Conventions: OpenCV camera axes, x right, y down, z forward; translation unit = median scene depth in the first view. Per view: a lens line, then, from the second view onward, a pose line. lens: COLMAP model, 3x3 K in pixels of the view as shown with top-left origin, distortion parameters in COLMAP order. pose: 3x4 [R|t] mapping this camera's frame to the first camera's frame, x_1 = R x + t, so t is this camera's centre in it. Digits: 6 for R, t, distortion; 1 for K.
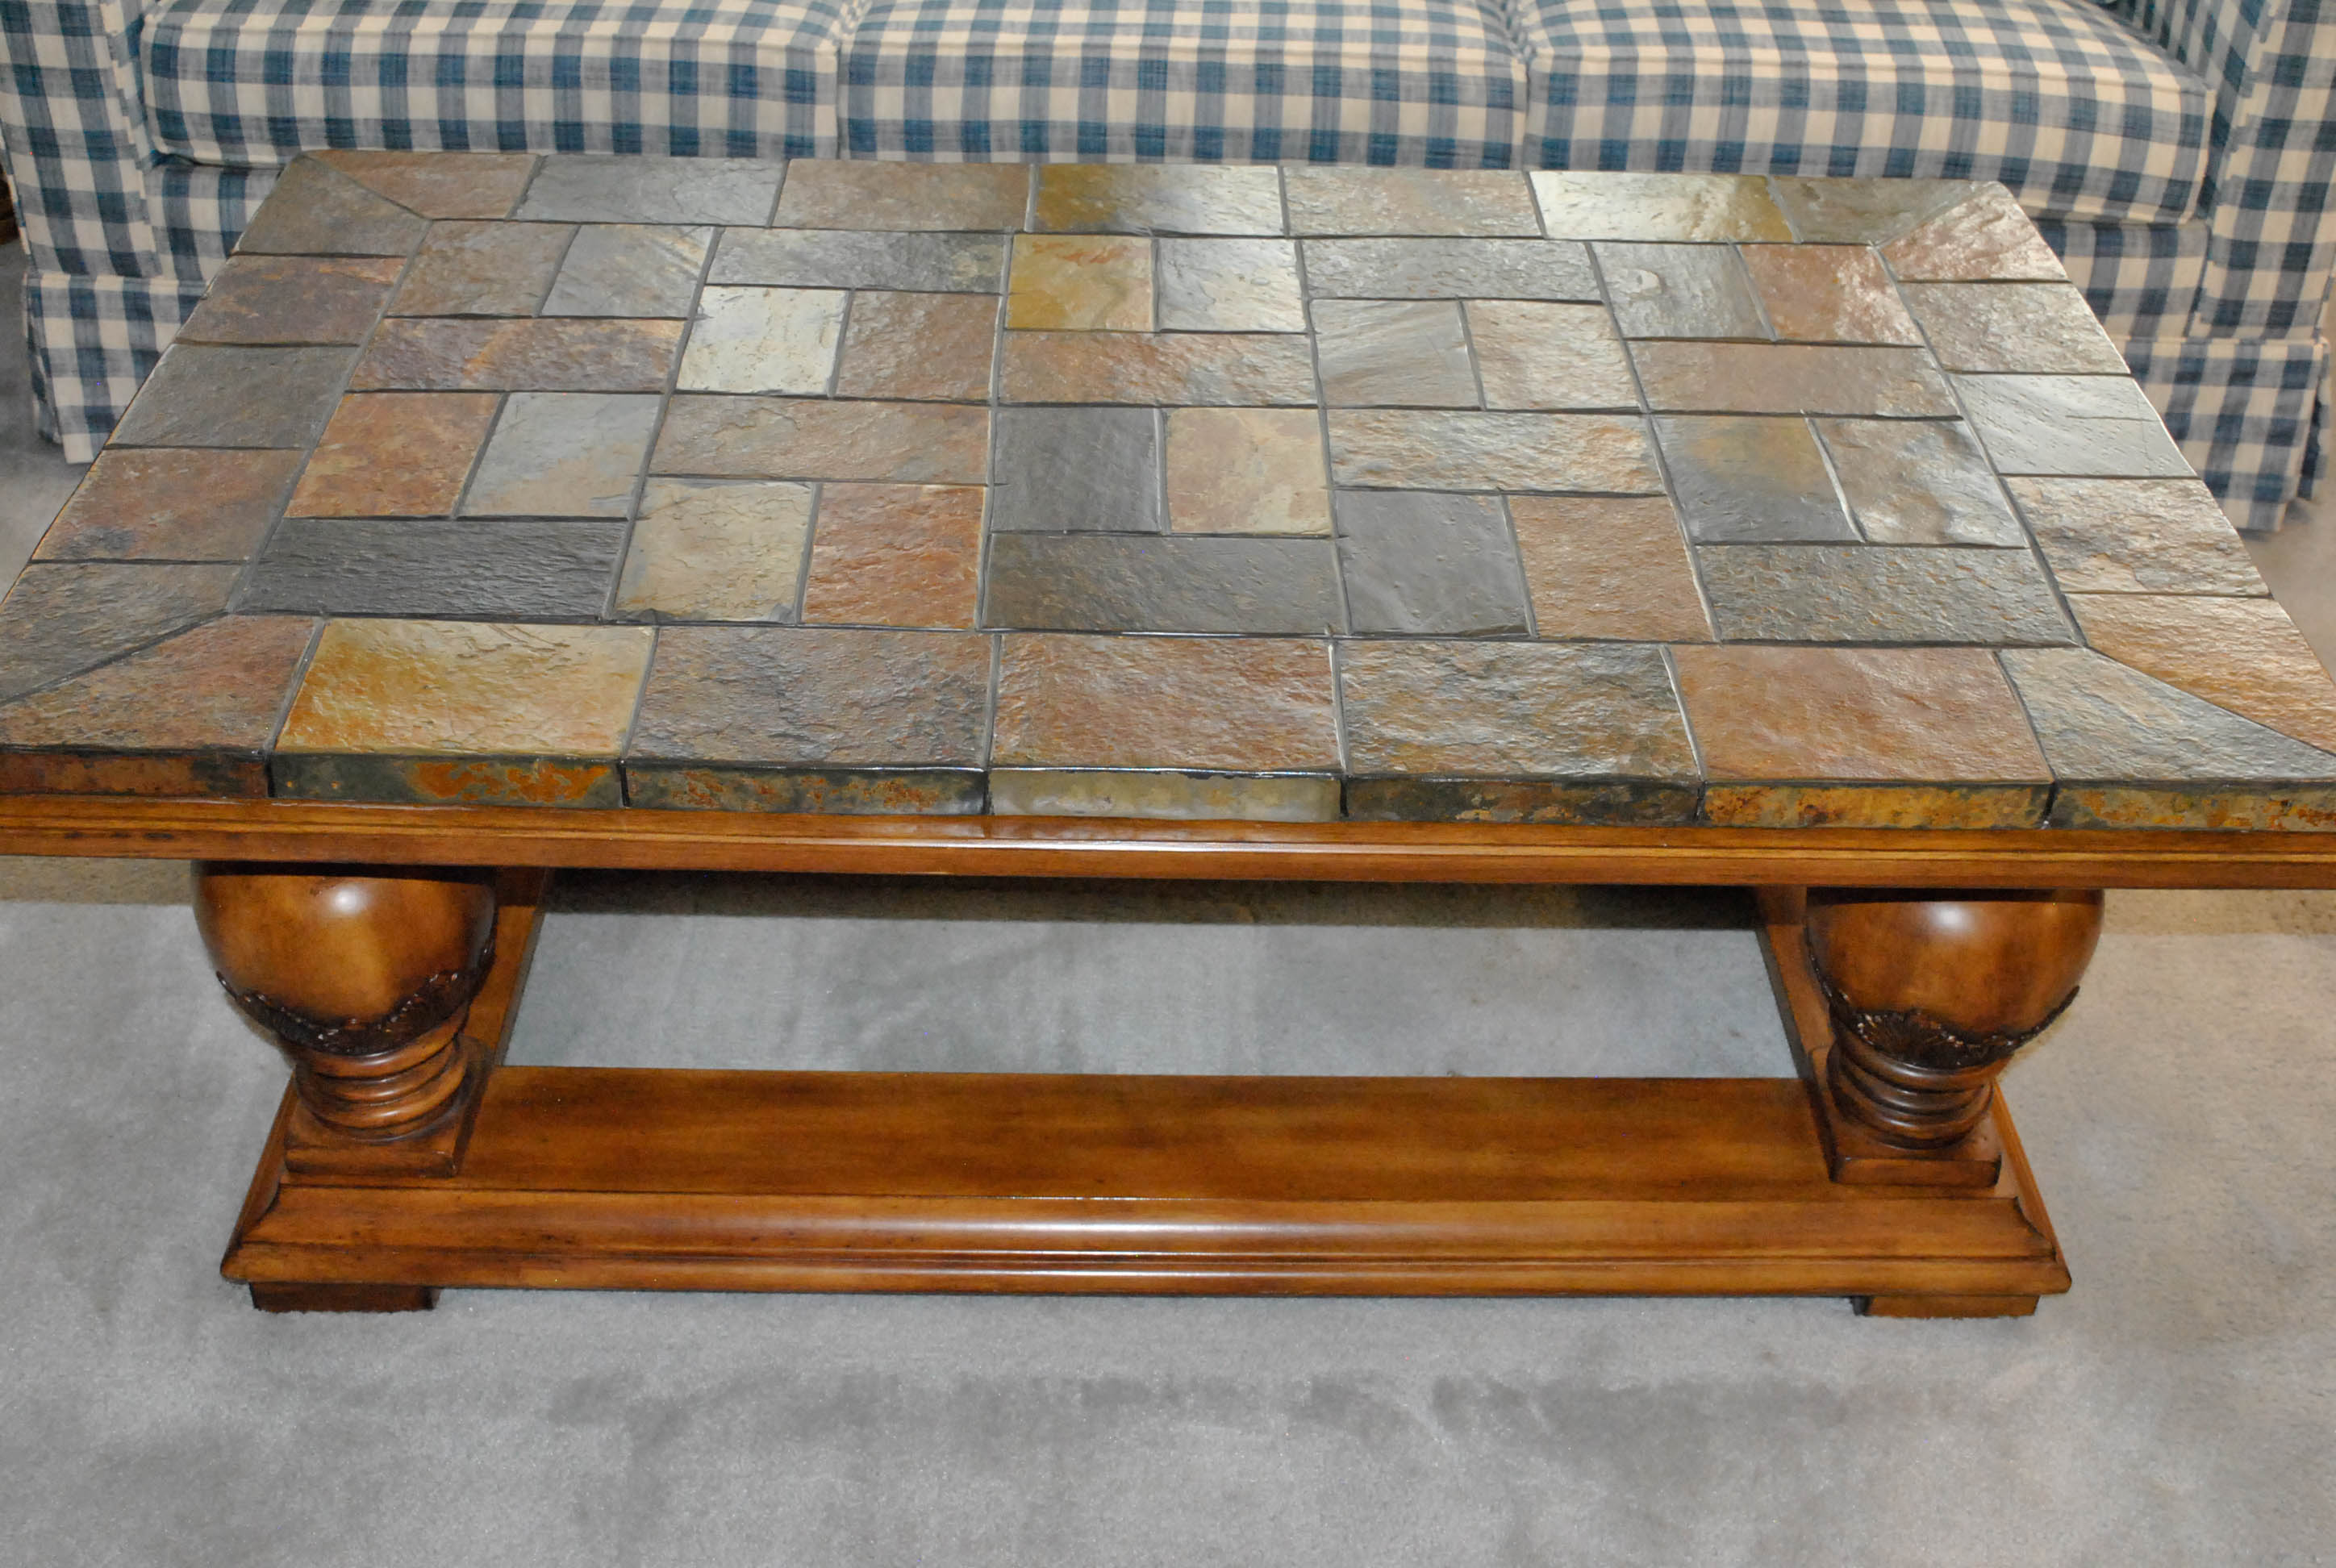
lens RADIAL K [[2690.0, 0, 1168.0], [0, 2690.0, 784.0], [0, 0, 1]] dist [-0.054594, -0.019834]
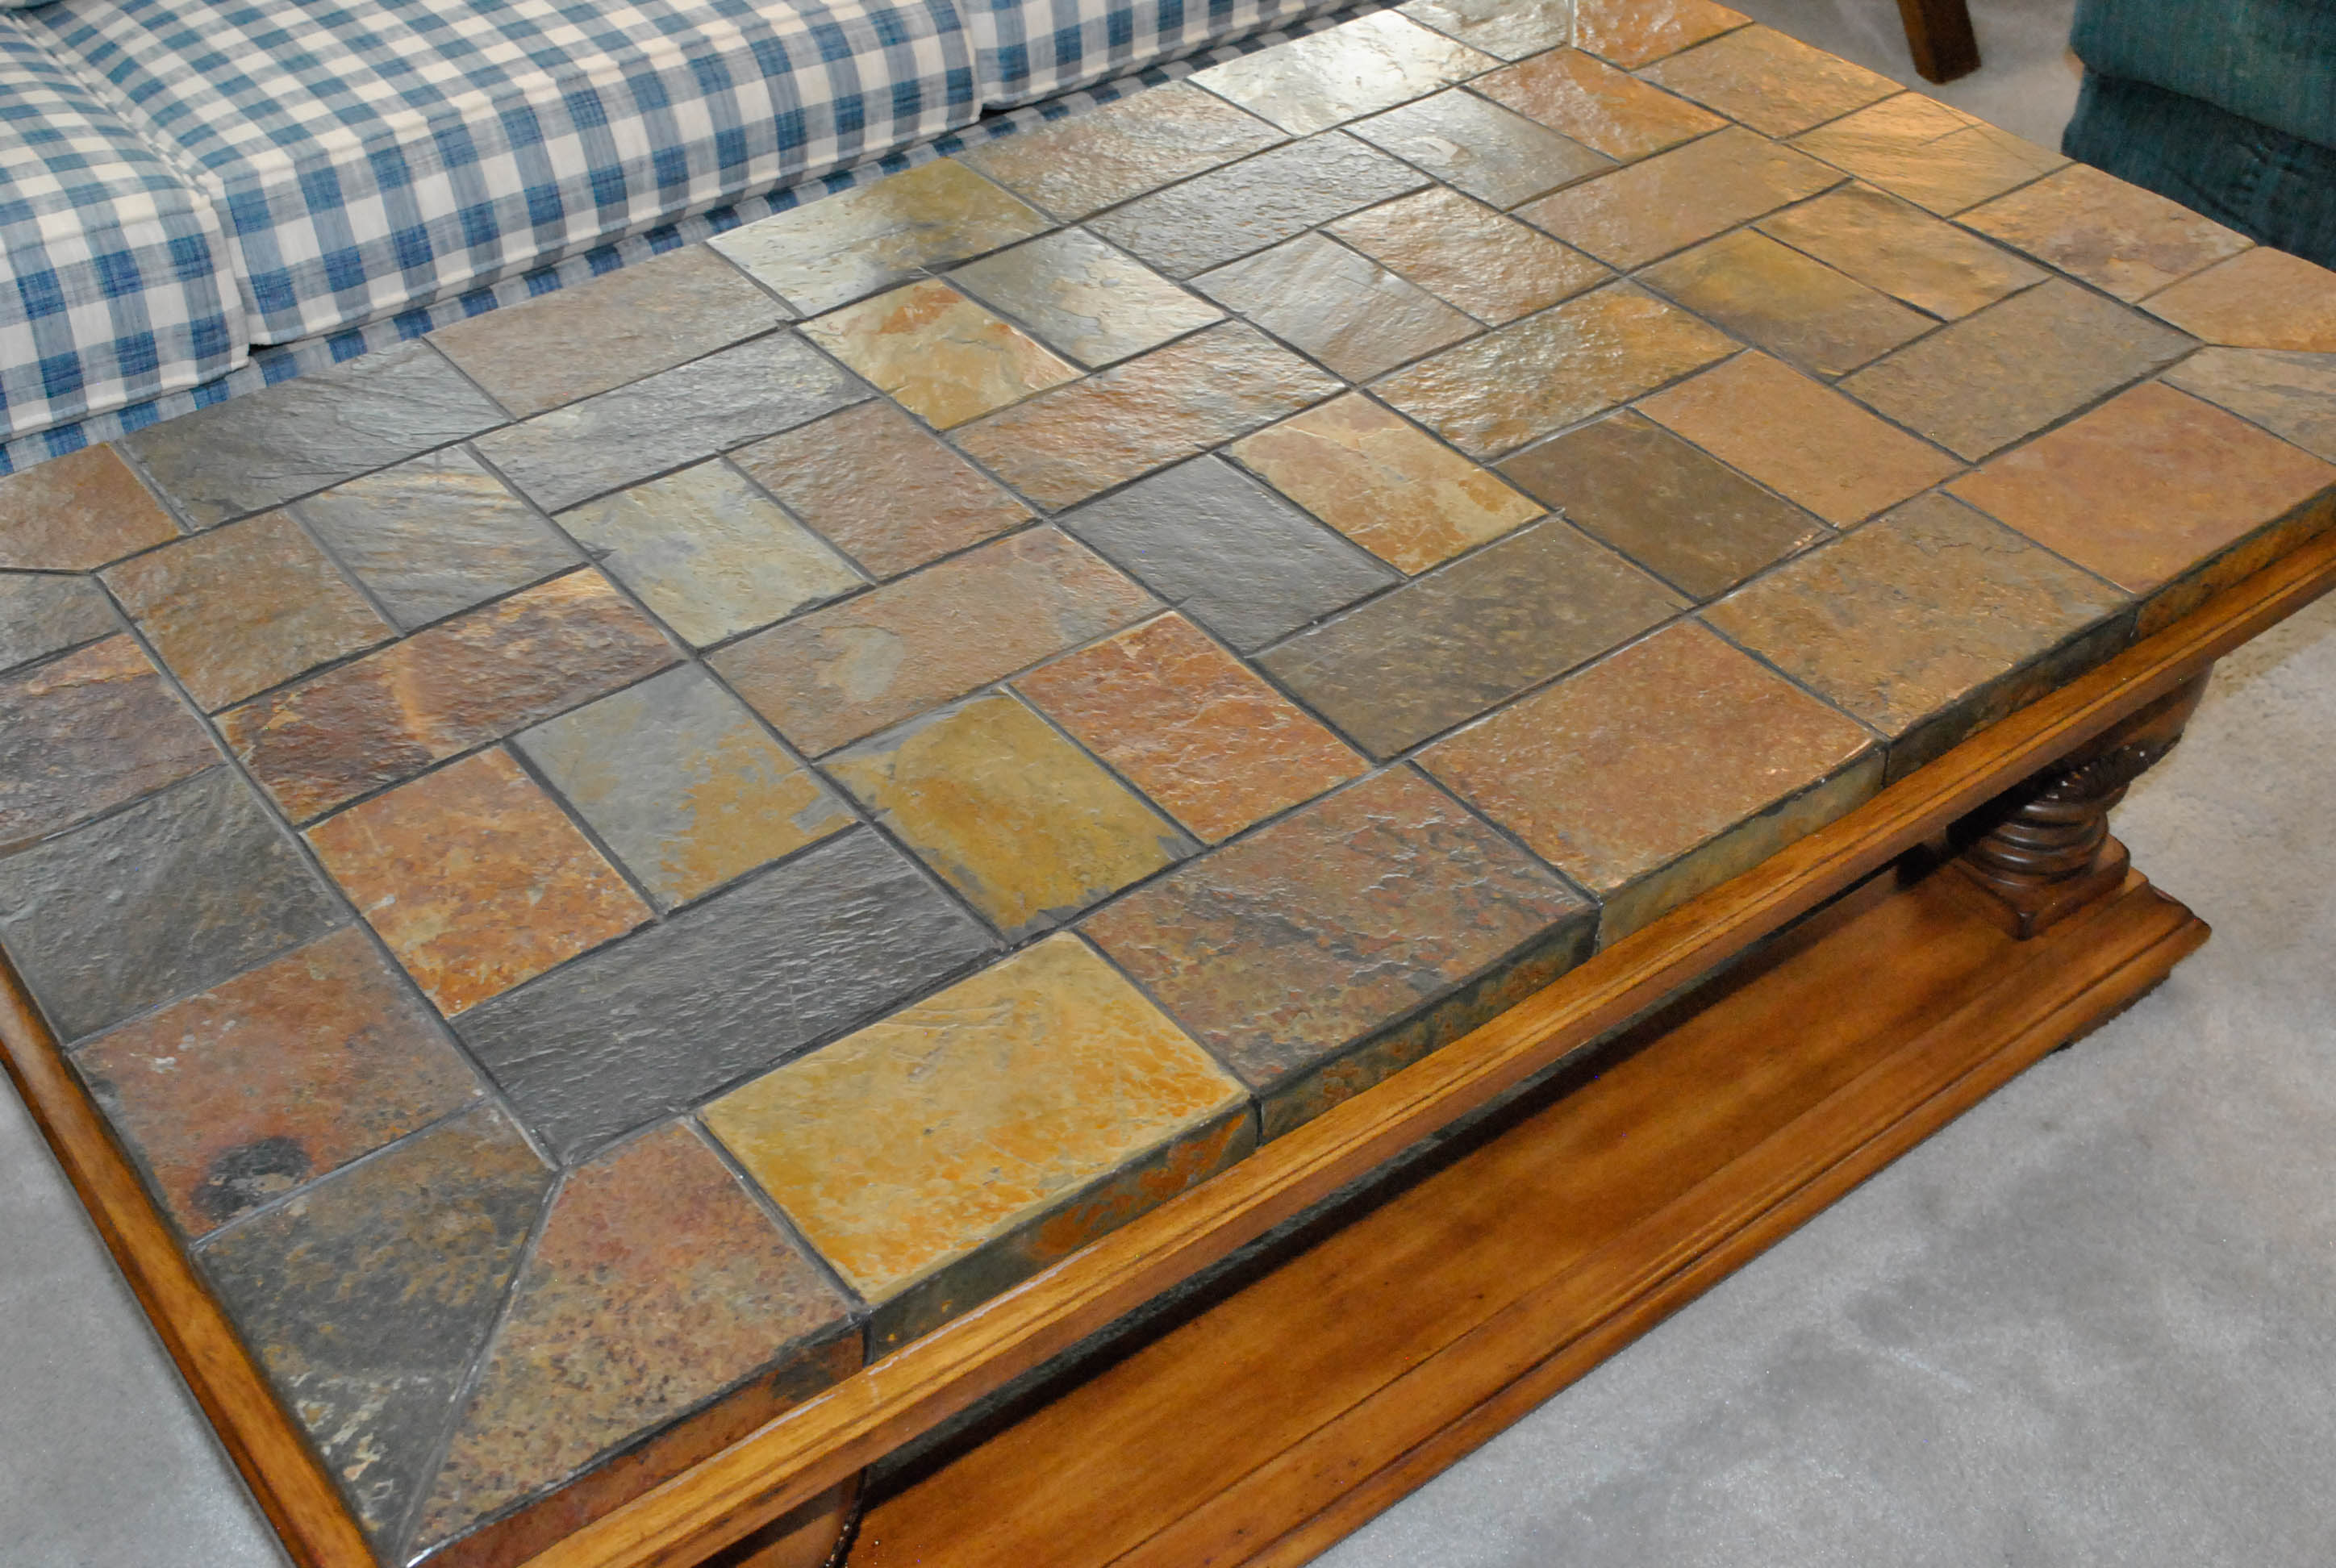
lens RADIAL K [[2690.0, 0, 1168.0], [0, 2690.0, 784.0], [0, 0, 1]] dist [-0.054594, -0.019834]
pose [[0.798938, -0.401856, 0.447449, -0.495737], [0.377800, 0.914225, 0.146492, -0.198192], [-0.467938, 0.052008, 0.882230, 0.305017]]
